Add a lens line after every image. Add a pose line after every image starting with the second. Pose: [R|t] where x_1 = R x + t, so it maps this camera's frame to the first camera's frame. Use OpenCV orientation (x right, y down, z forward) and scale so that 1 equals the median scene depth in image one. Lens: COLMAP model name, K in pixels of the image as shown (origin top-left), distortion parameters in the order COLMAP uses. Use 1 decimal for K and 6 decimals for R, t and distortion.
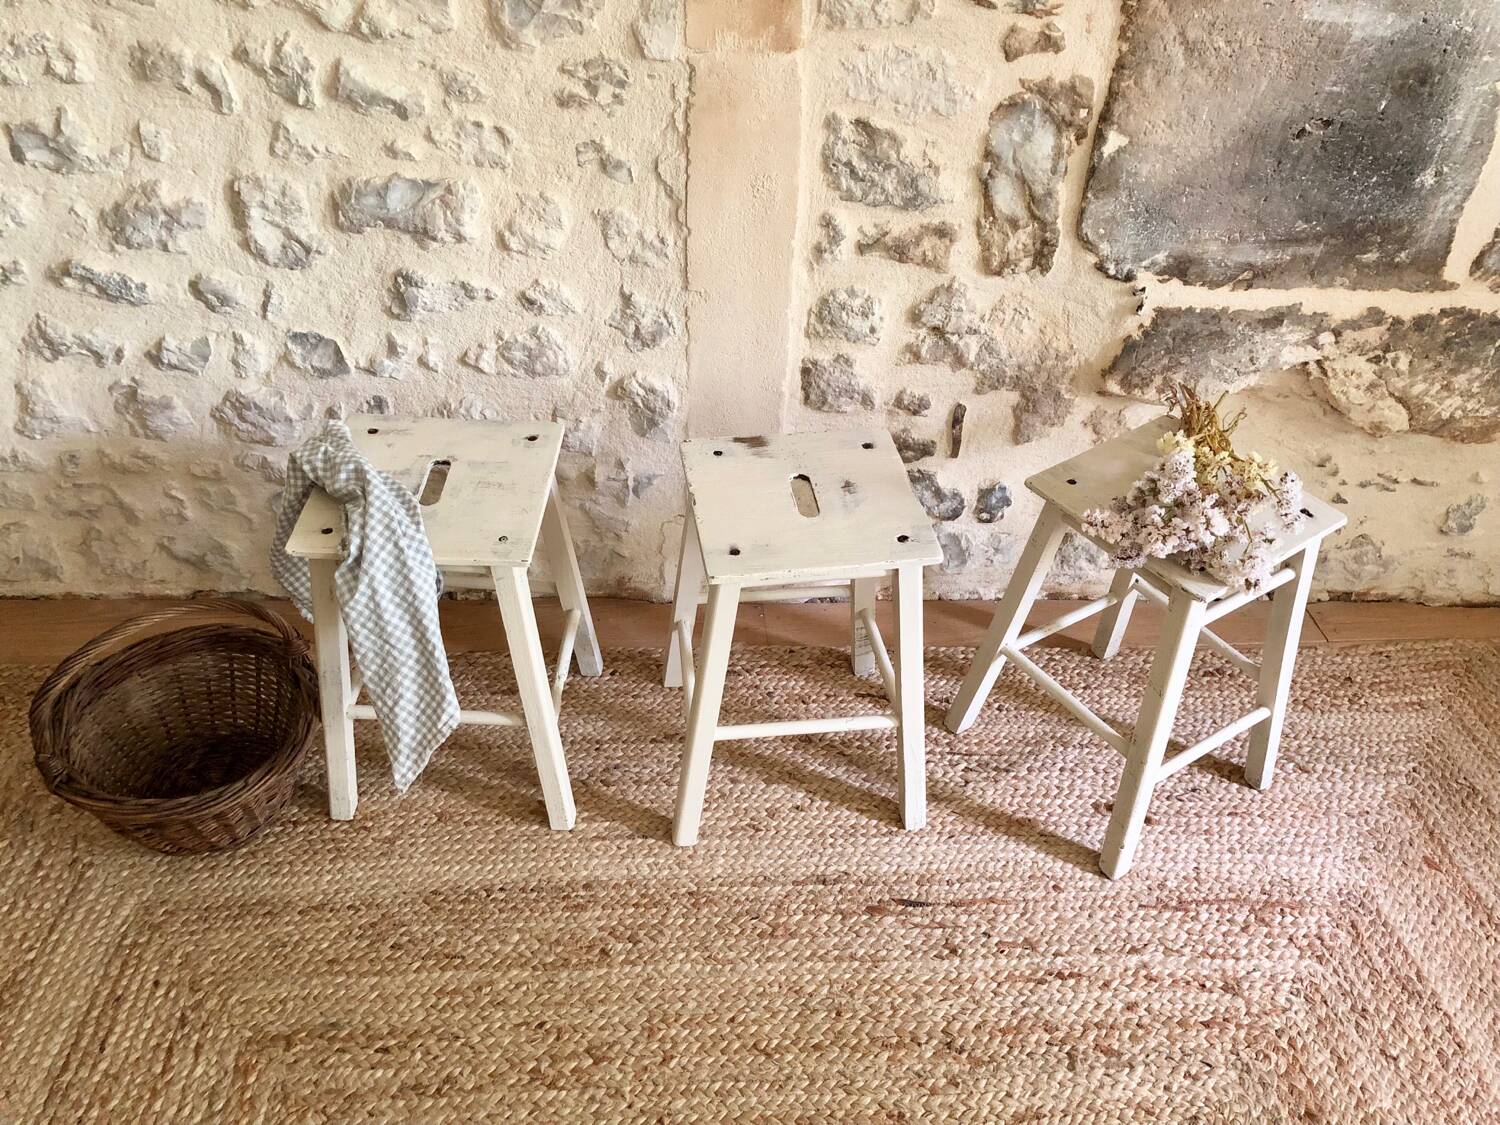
lens RADIAL K [[1230.7, 0, 746.3], [0, 1230.7, 551.4], [0, 0, 1]] dist [0.024814, -0.021952]
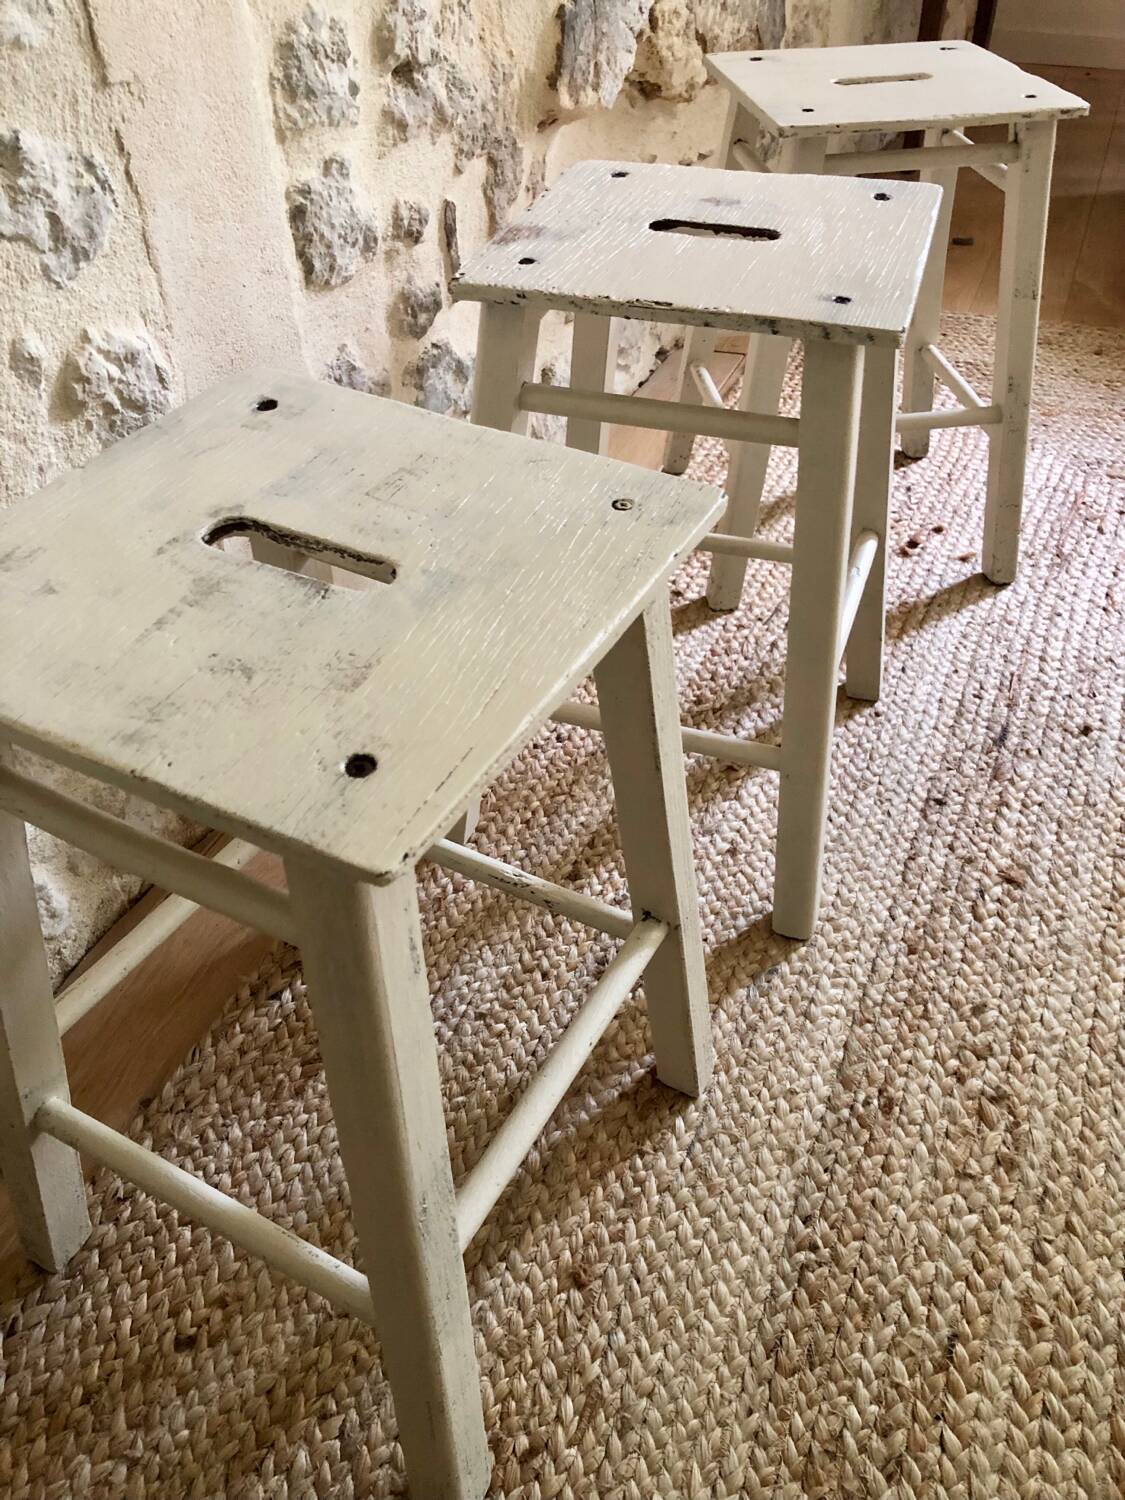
lens RADIAL K [[1230.7, 0, 570.6], [0, 1230.7, 744.7], [0, 0, 1]] dist [0.024814, -0.021952]
pose [[0.446333, -0.605360, 0.659034, -0.427795], [0.588261, 0.753456, 0.293690, -0.064020], [-0.674341, 0.256600, 0.692402, 0.644505]]
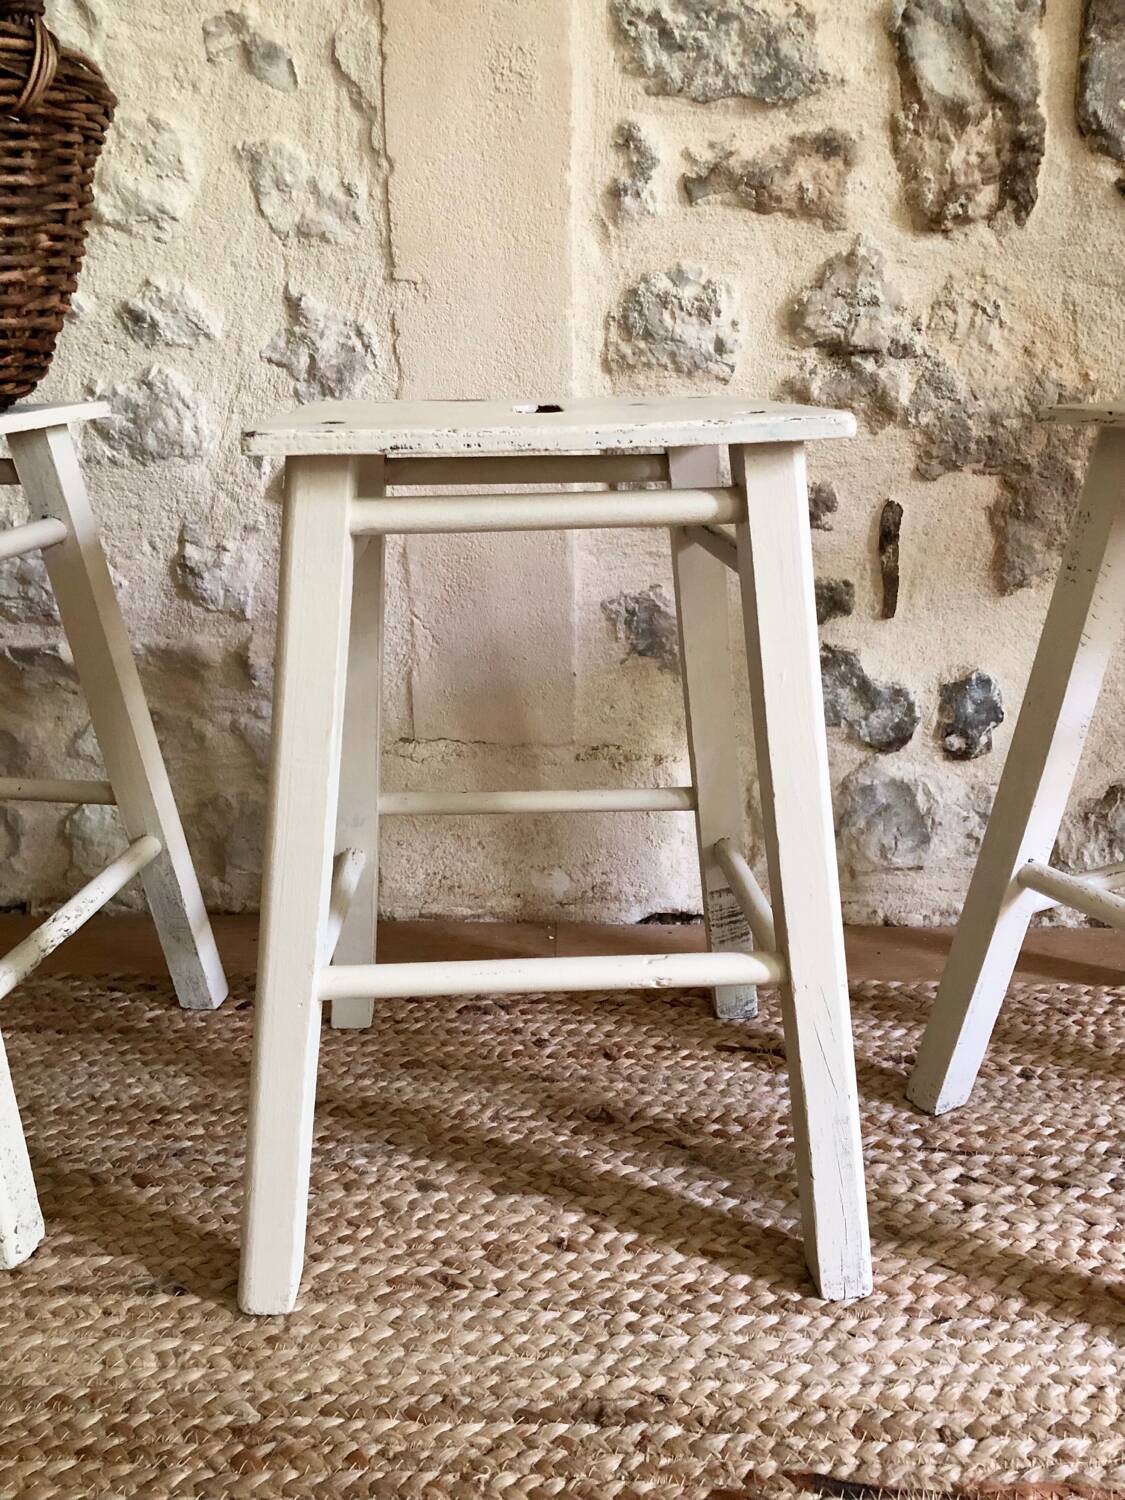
lens RADIAL K [[1230.7, 0, 559.9], [0, 1230.7, 747.8], [0, 0, 1]] dist [0.024814, -0.021952]
pose [[0.994364, -0.014971, -0.104957, 0.090423], [-0.024807, 0.929643, -0.367626, 0.211137], [0.103076, 0.368158, 0.924032, 0.560871]]
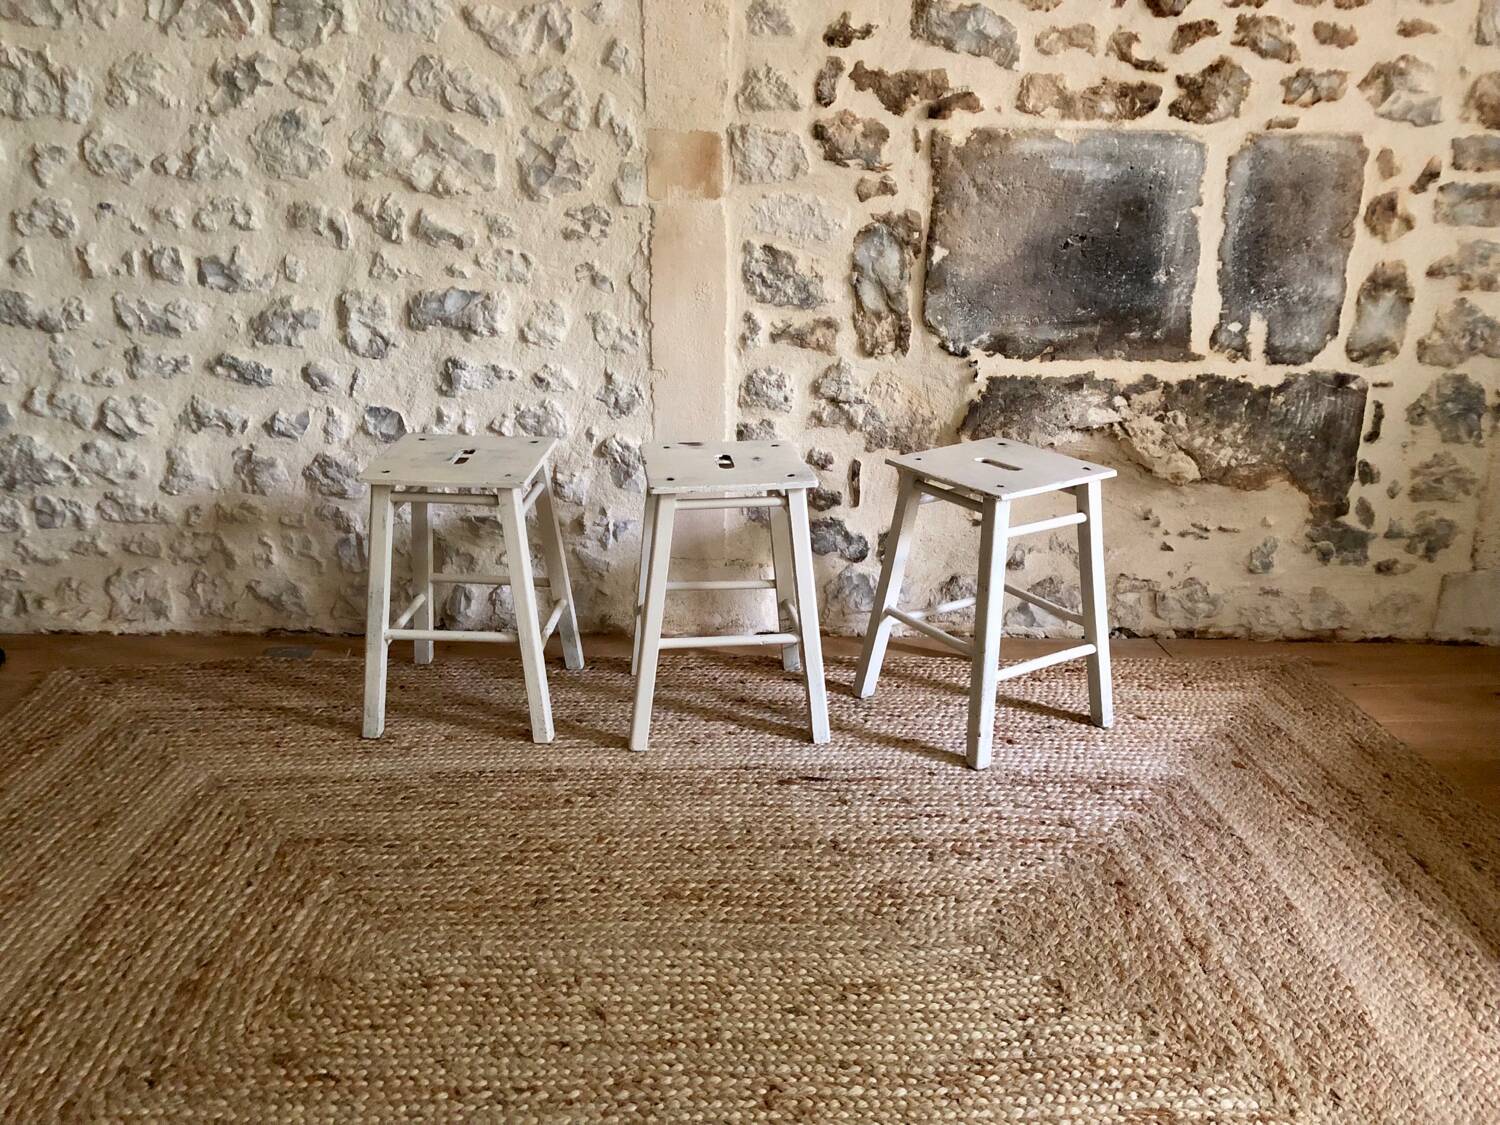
lens RADIAL K [[1230.7, 0, 742.0], [0, 1230.7, 551.8], [0, 0, 1]] dist [0.024814, -0.021952]
pose [[0.999463, -0.013322, -0.029942, 0.096629], [0.002368, 0.940617, -0.339461, 0.471191], [0.032686, 0.339208, 0.940143, -0.252459]]
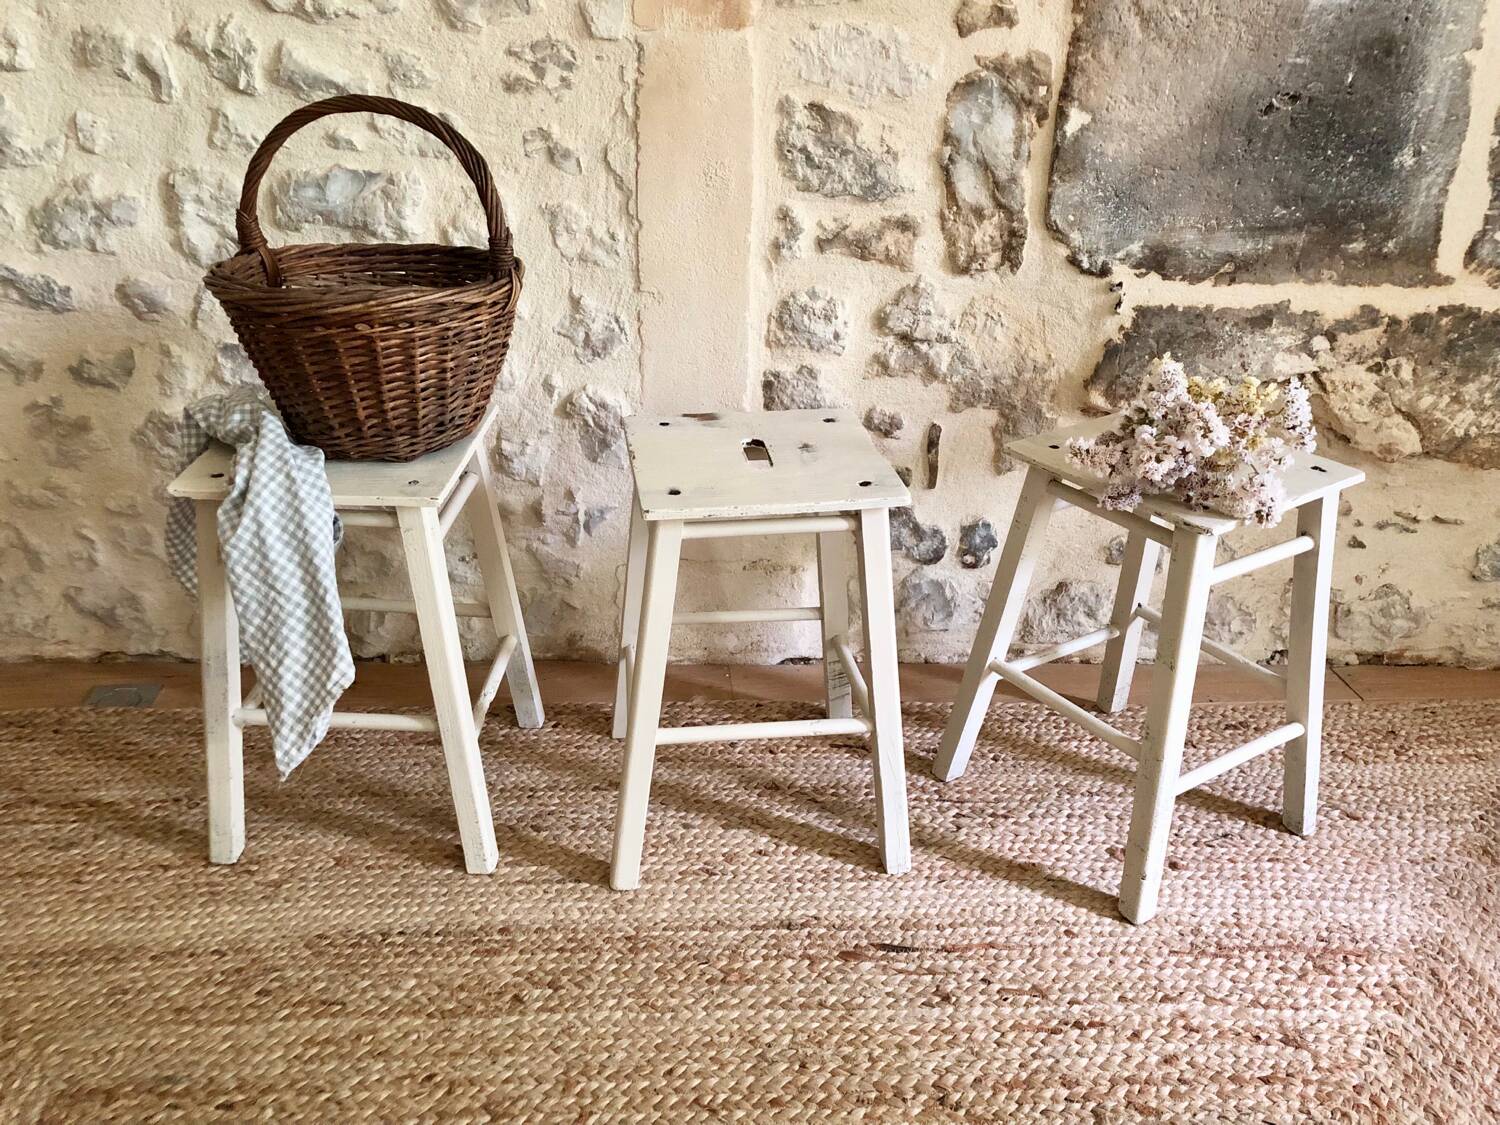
lens RADIAL K [[1230.7, 0, 746.8], [0, 1230.7, 549.7], [0, 0, 1]] dist [0.024814, -0.021952]
pose [[0.999944, -0.007625, -0.007406, 0.041234], [0.005689, 0.972438, -0.233094, 0.208045], [0.008979, 0.233038, 0.972426, 0.125906]]
